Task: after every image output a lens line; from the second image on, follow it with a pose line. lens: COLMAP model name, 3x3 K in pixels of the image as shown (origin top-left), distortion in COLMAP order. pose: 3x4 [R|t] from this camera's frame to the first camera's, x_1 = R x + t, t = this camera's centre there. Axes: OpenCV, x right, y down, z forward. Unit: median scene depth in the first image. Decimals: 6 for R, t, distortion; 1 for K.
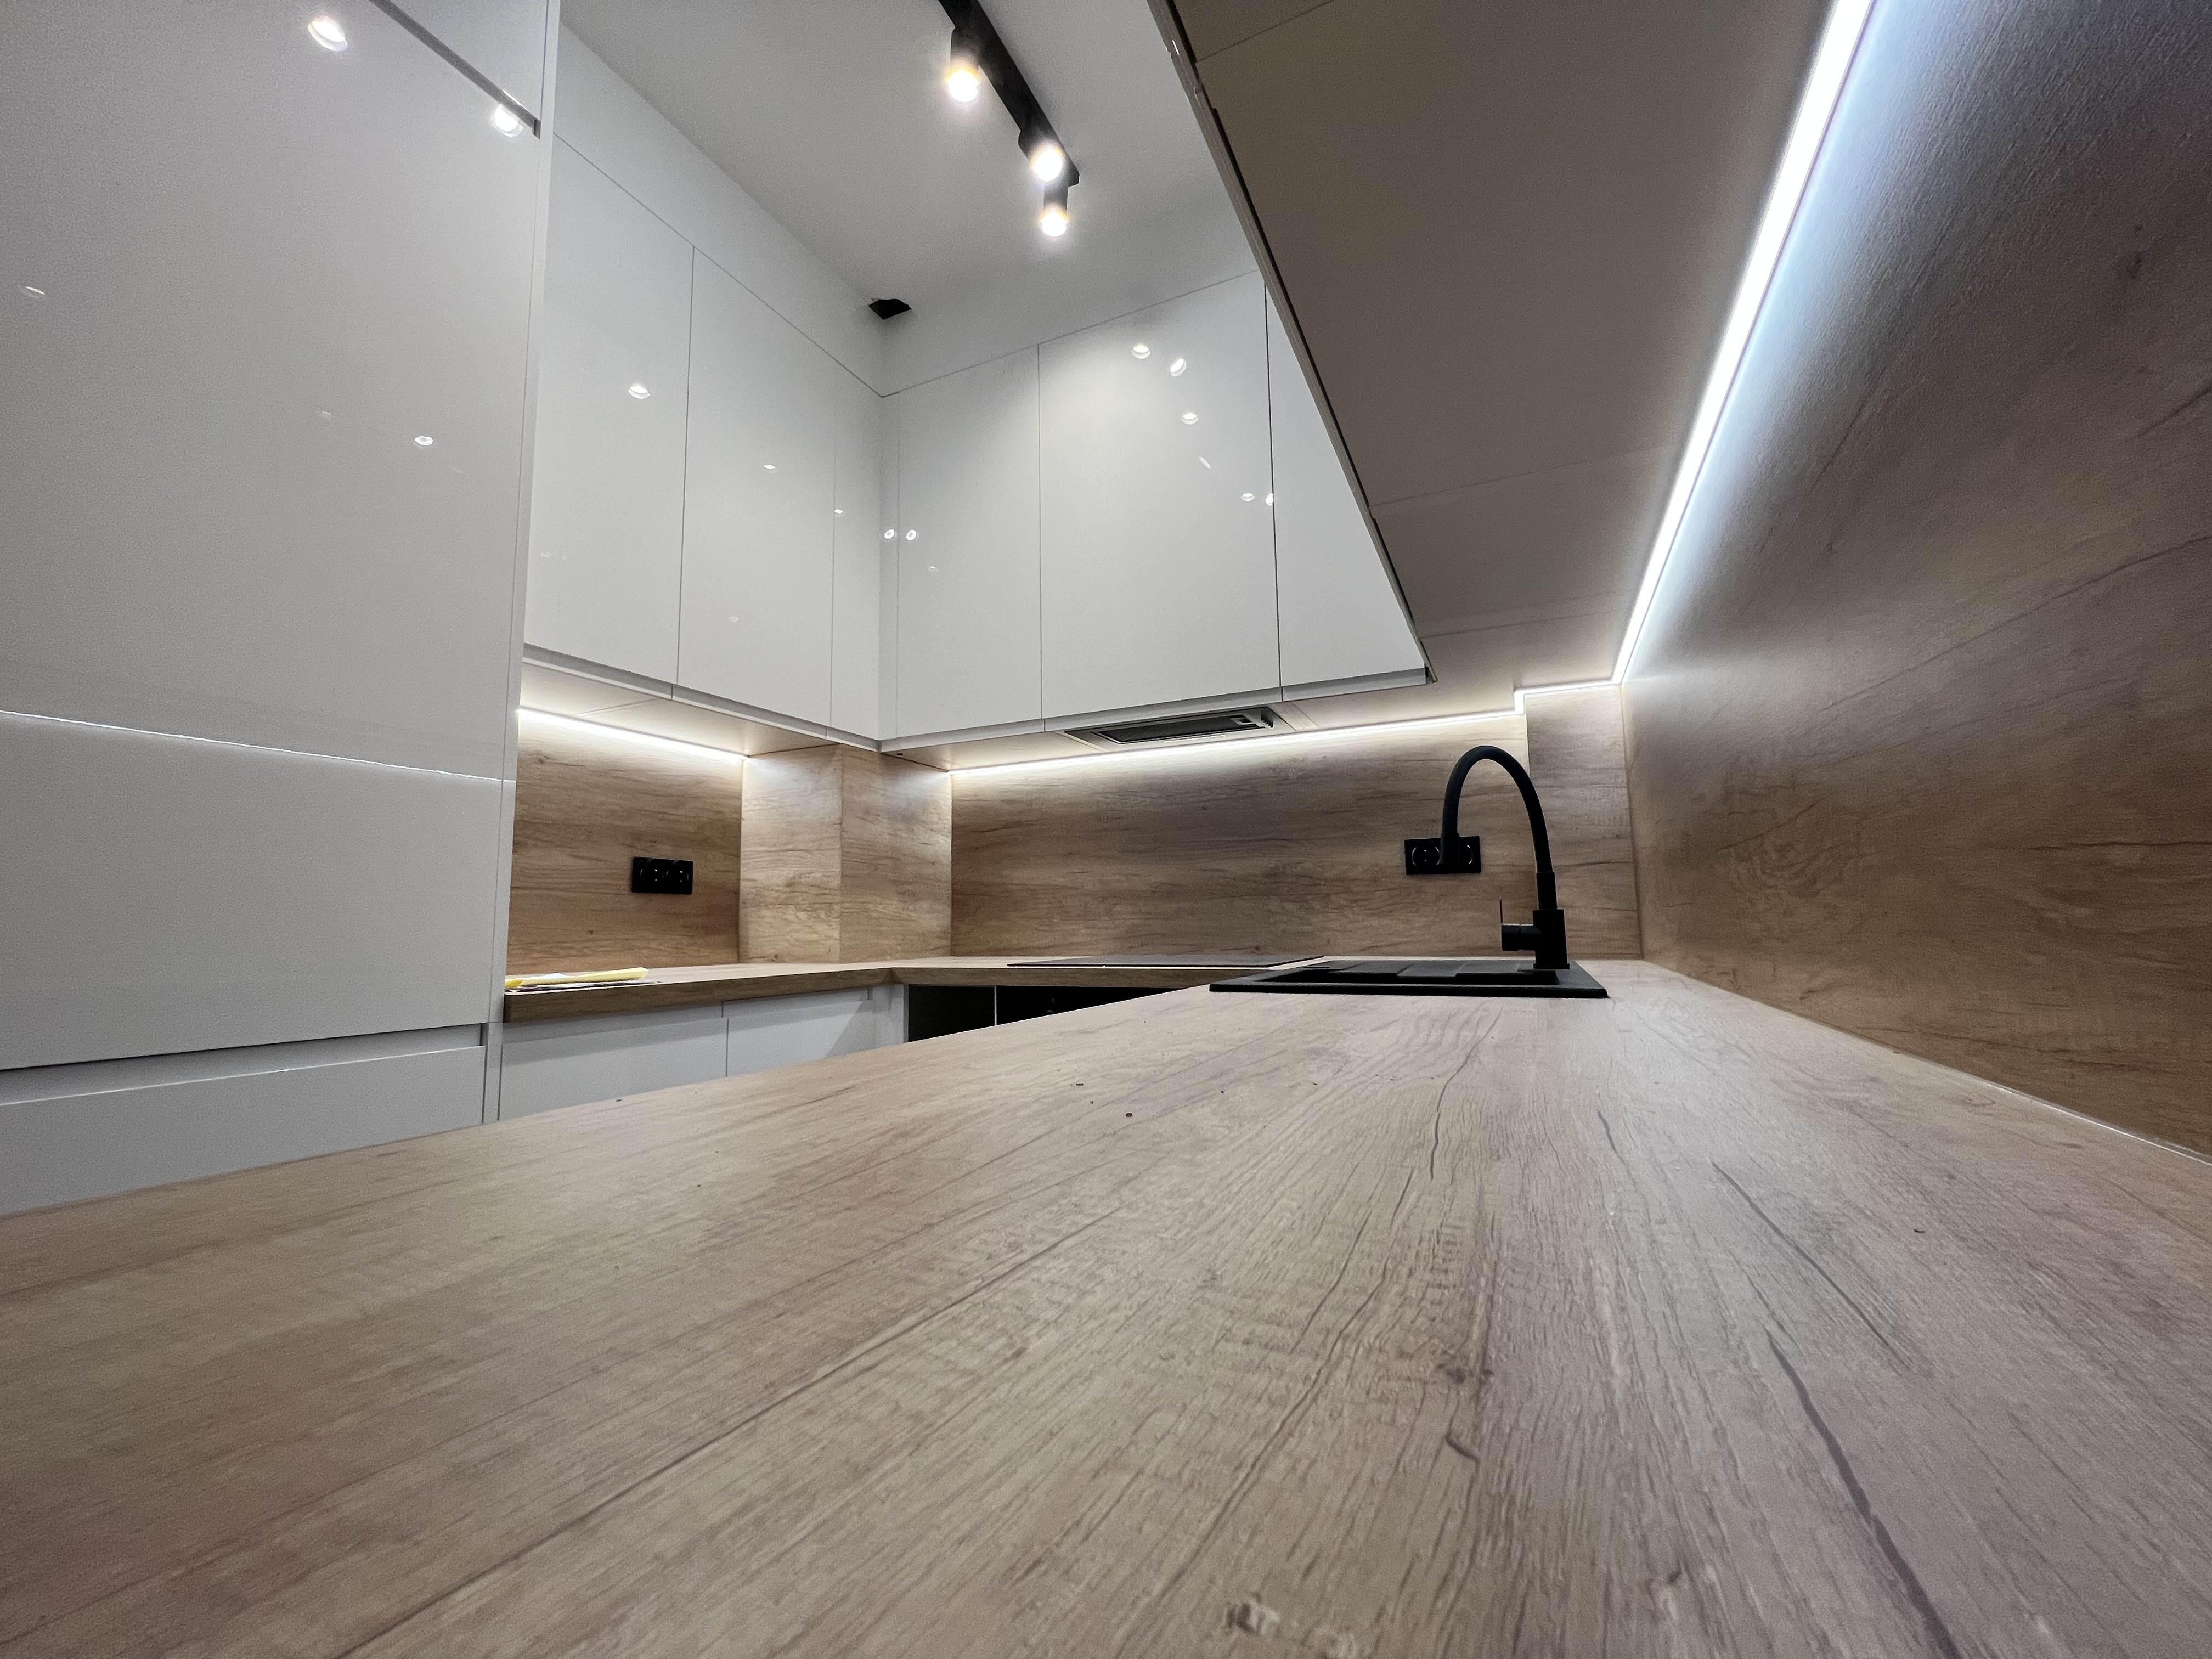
lens RADIAL K [[886.0, 0, 1109.1], [0, 886.0, 830.6], [0, 0, 1]] dist [0.000190, 0.000016]
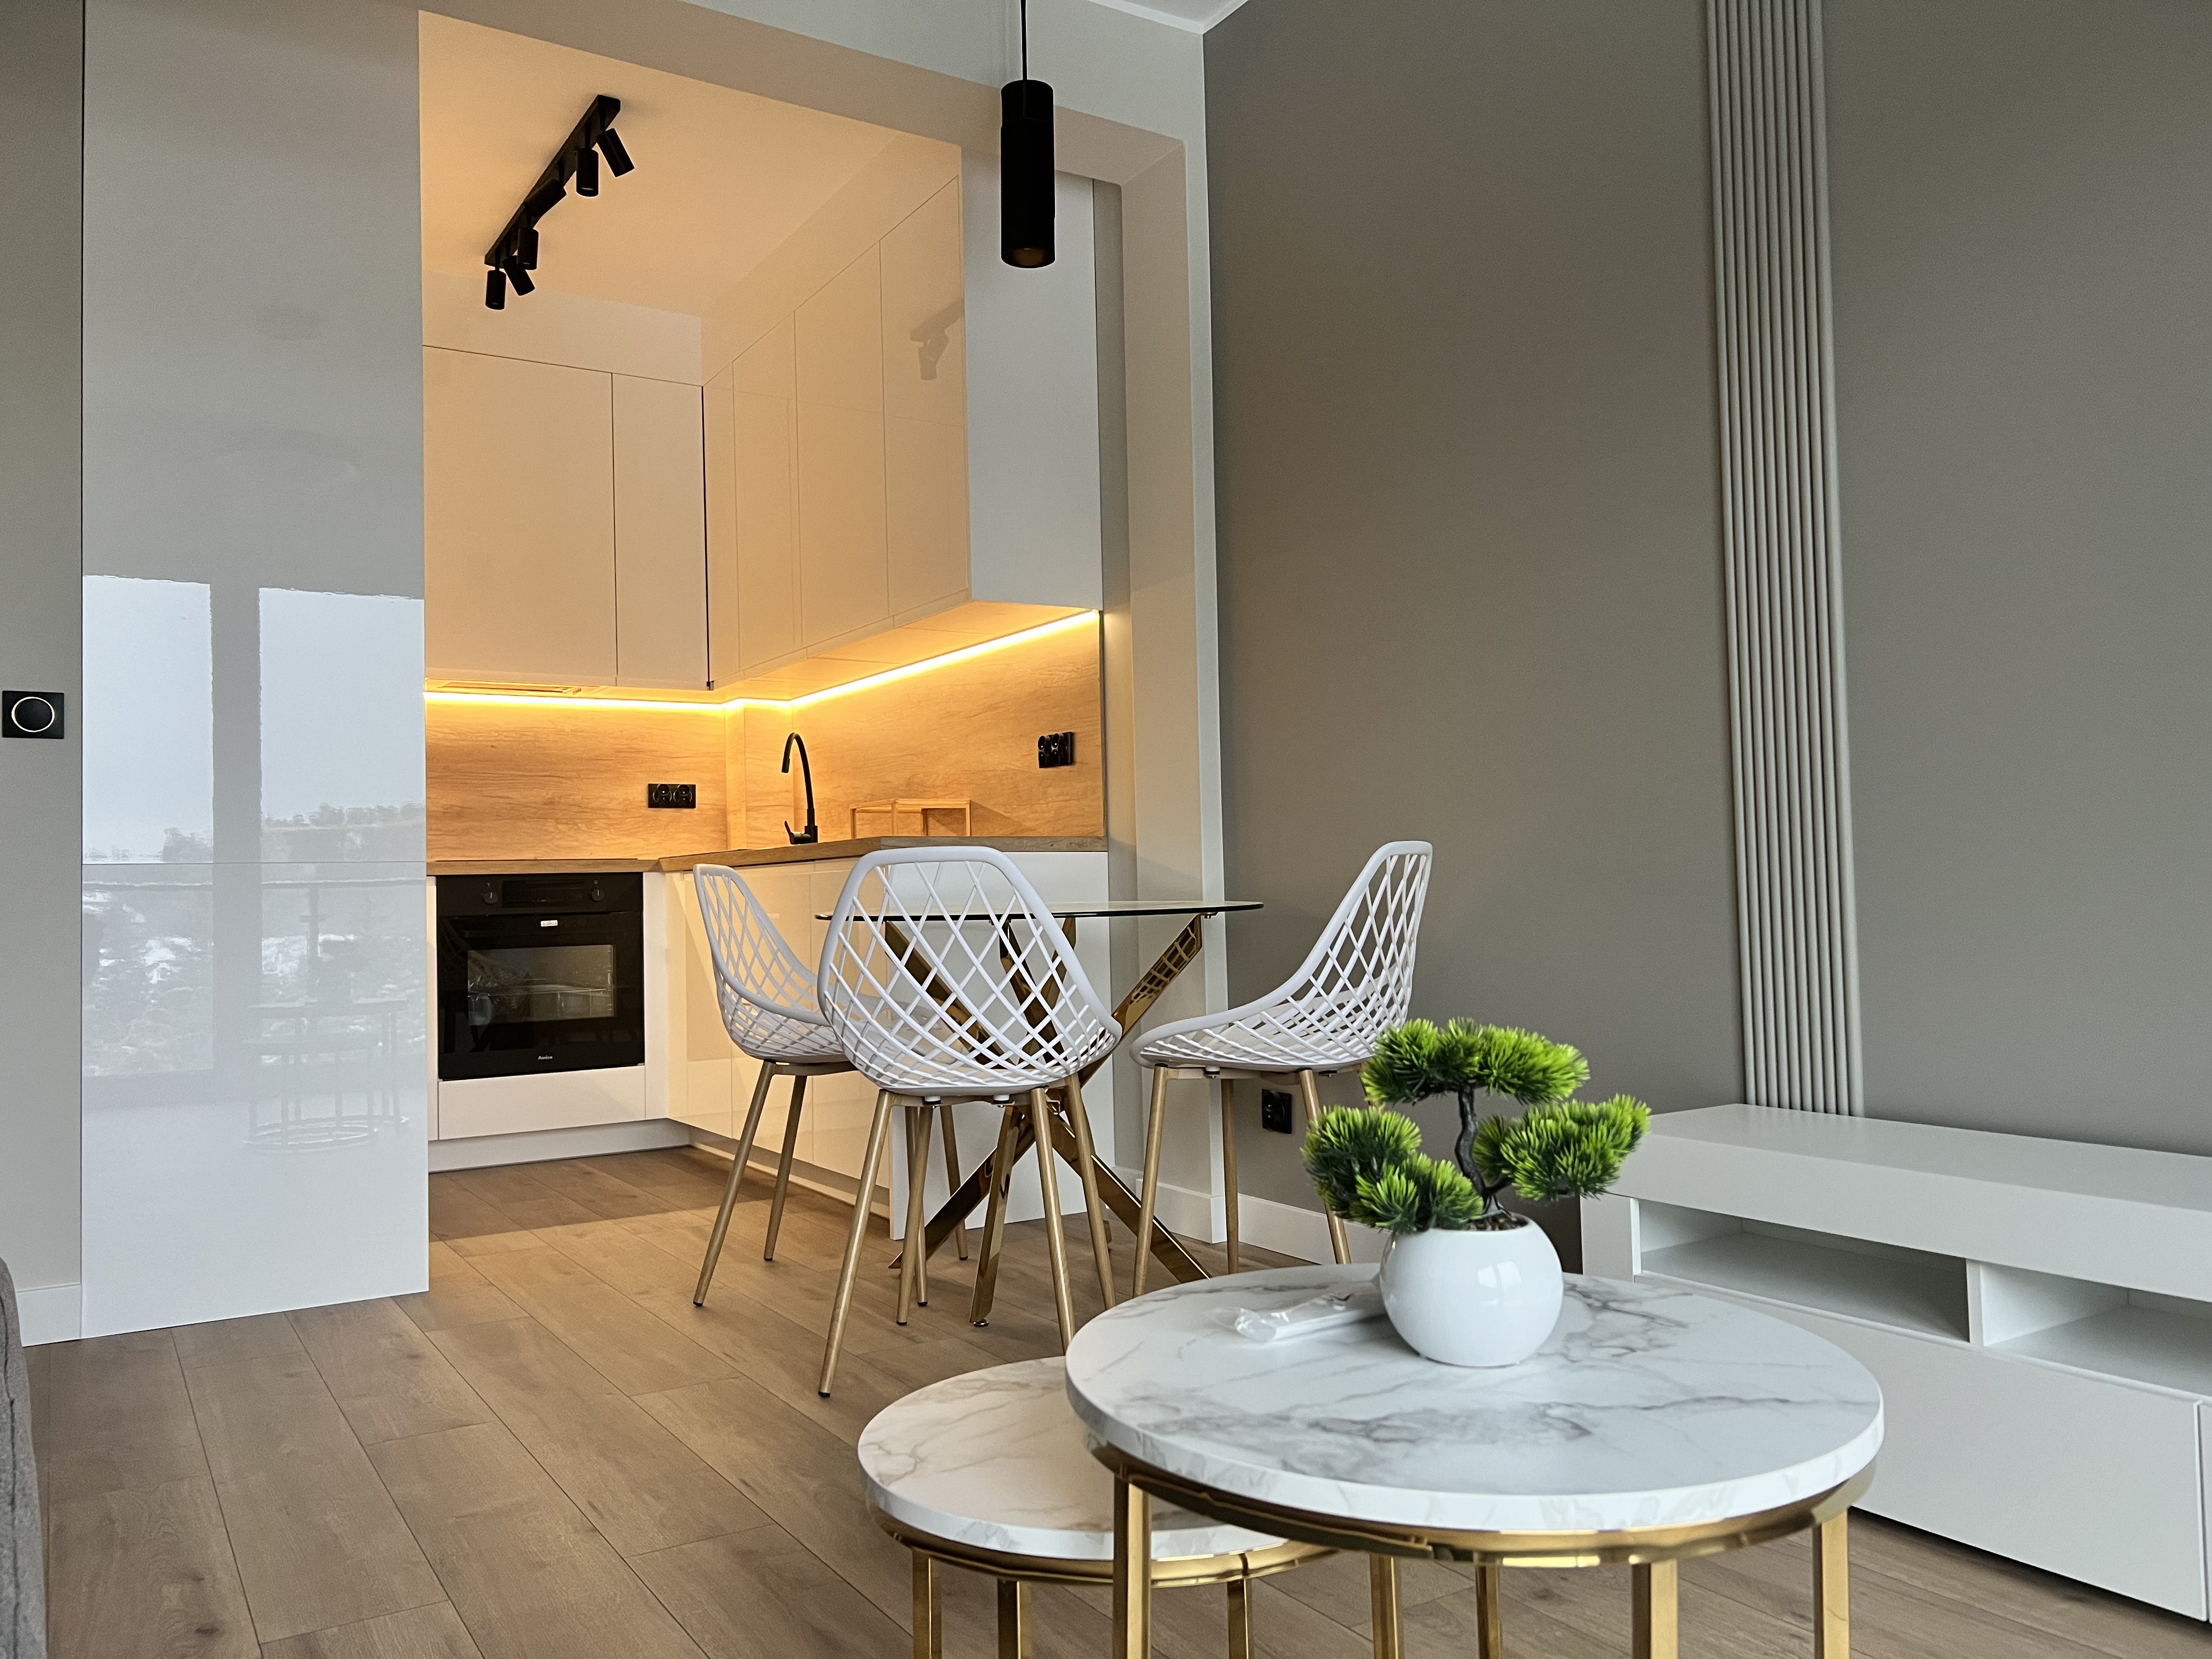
lens RADIAL K [[1669.7, 0, 1103.0], [0, 1669.7, 834.1], [0, 0, 1]] dist [0.042469, -0.017250]
pose [[0.527931, 0.031219, 0.848714, -1.576797], [-0.079079, 0.996790, 0.012525, 0.000538], [-0.845598, -0.073728, 0.528705, -1.063392]]
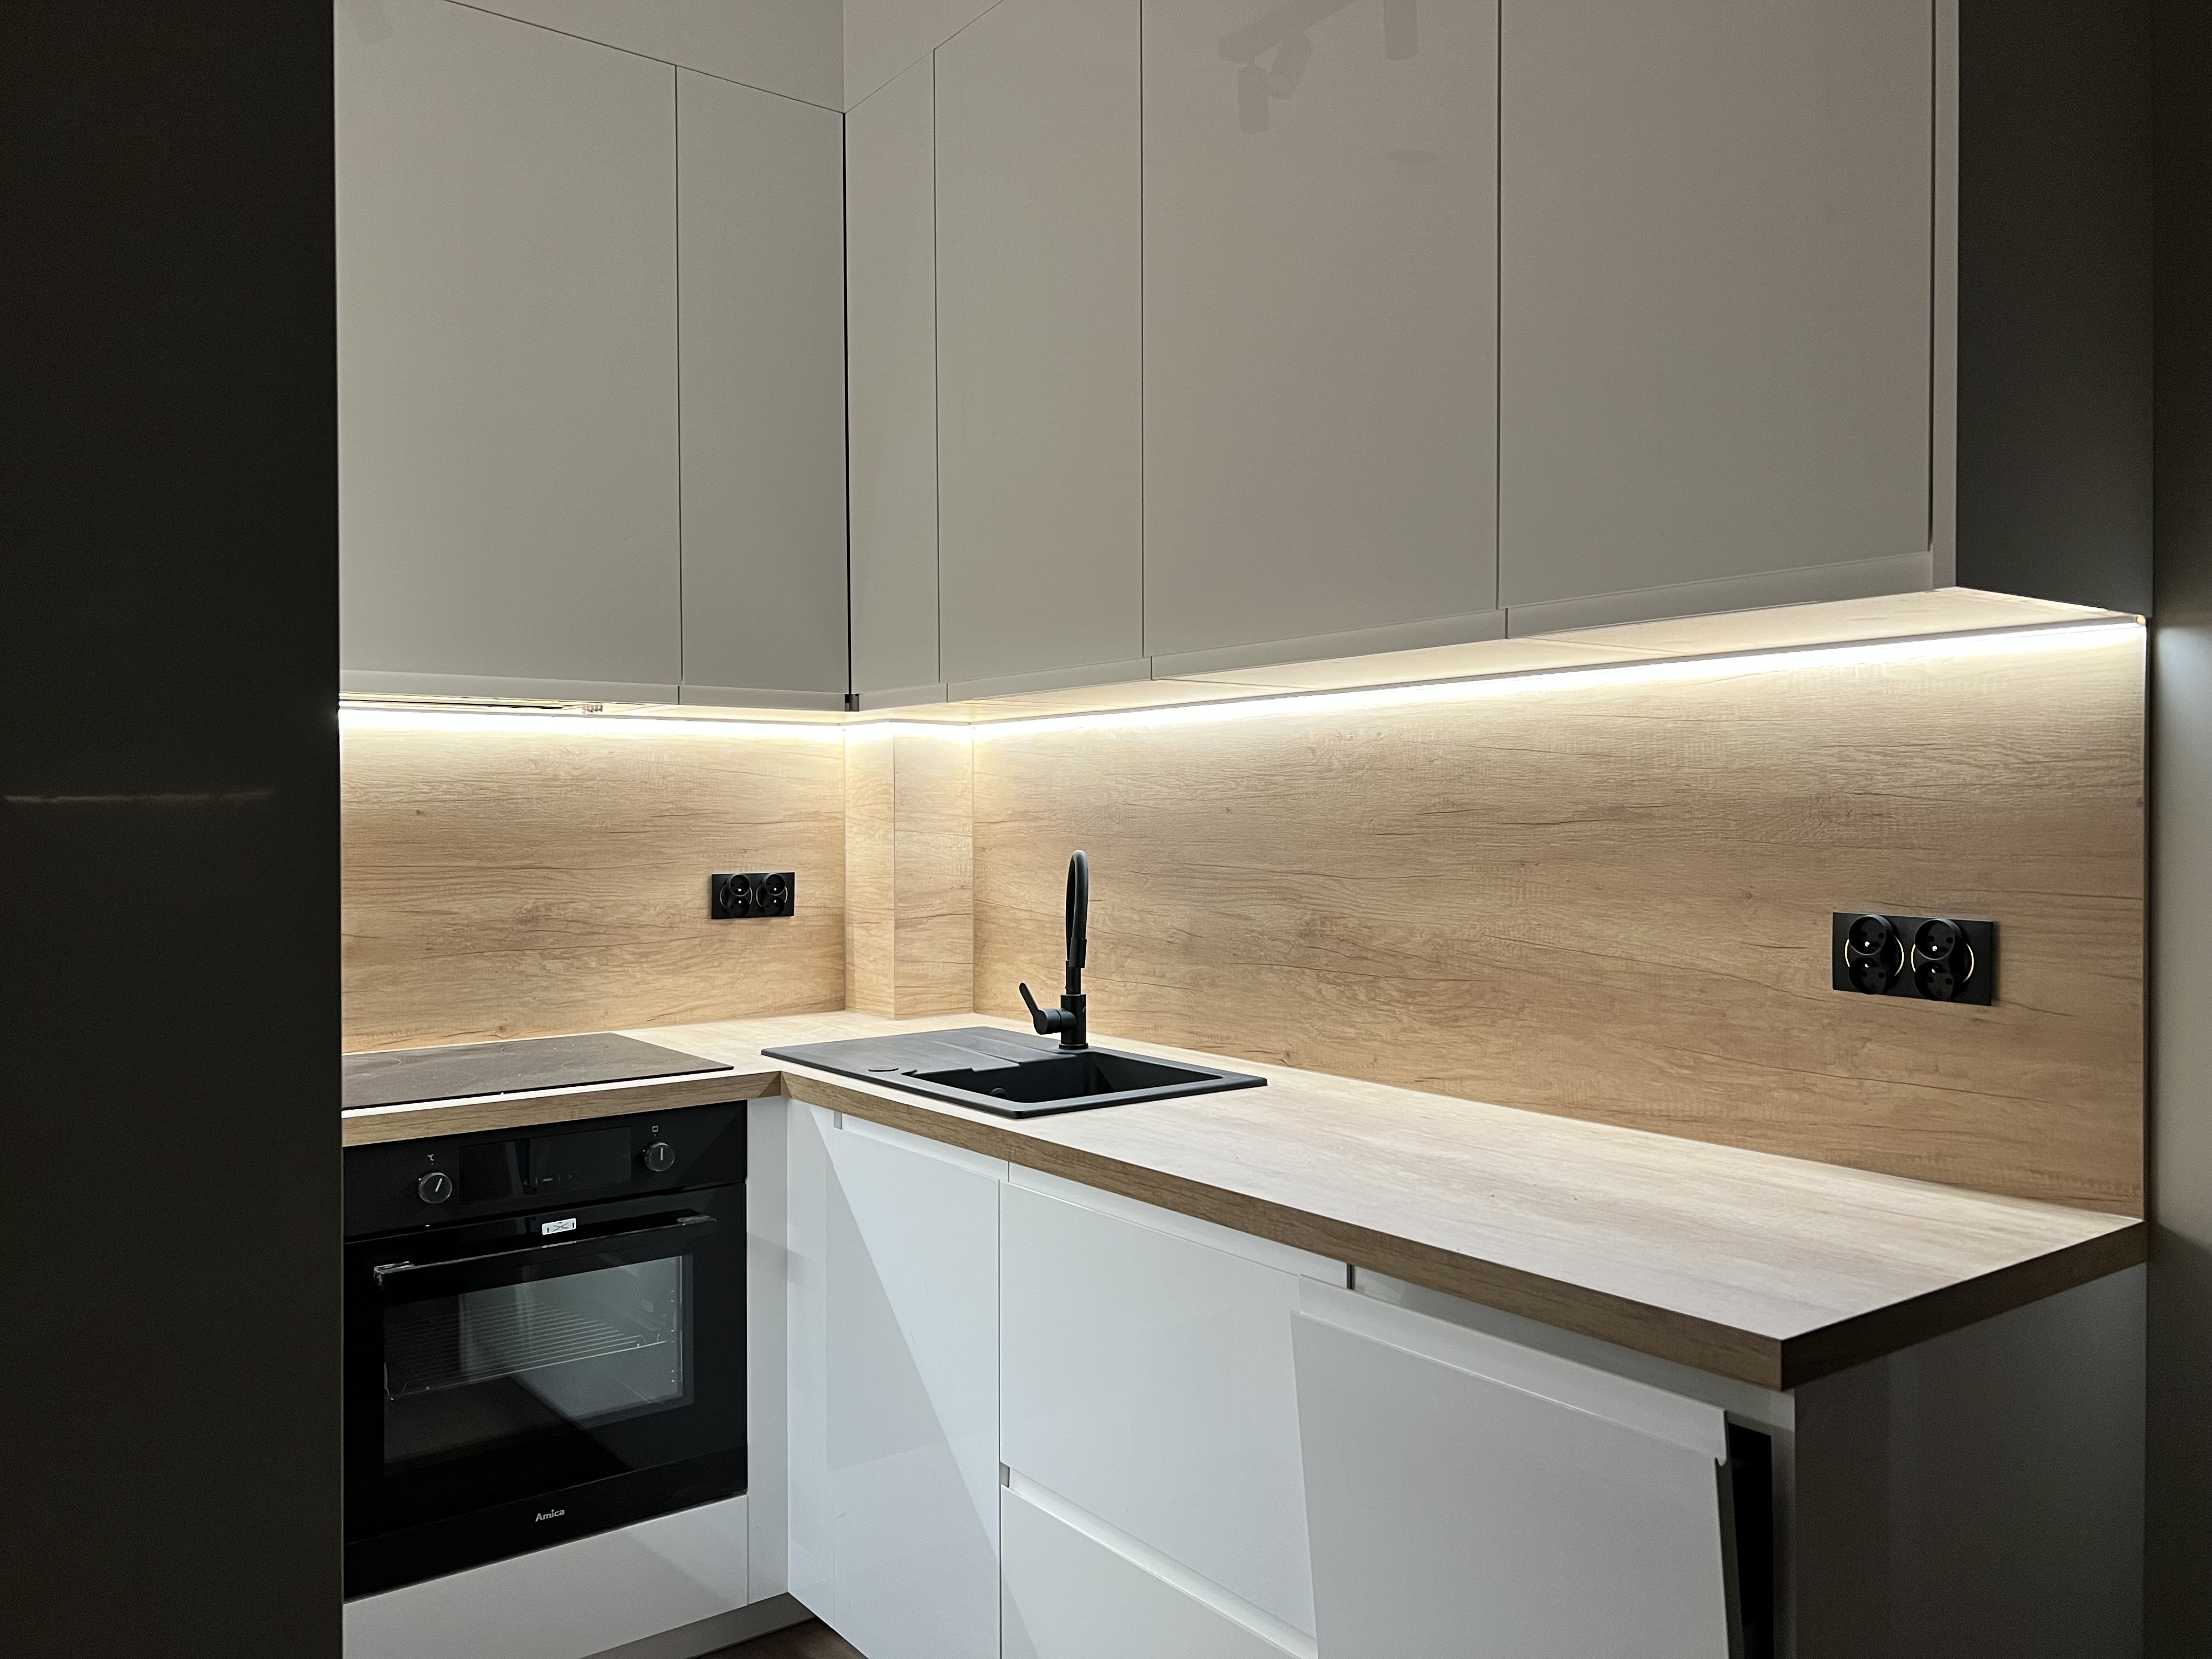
lens RADIAL K [[1669.7, 0, 1109.6], [0, 1669.7, 821.2], [0, 0, 1]] dist [0.042469, -0.017250]
pose [[0.455661, 0.005167, 0.890138, -0.805001], [-0.098953, 0.994079, 0.044883, -0.134535], [-0.884636, -0.108534, 0.453475, 0.036951]]
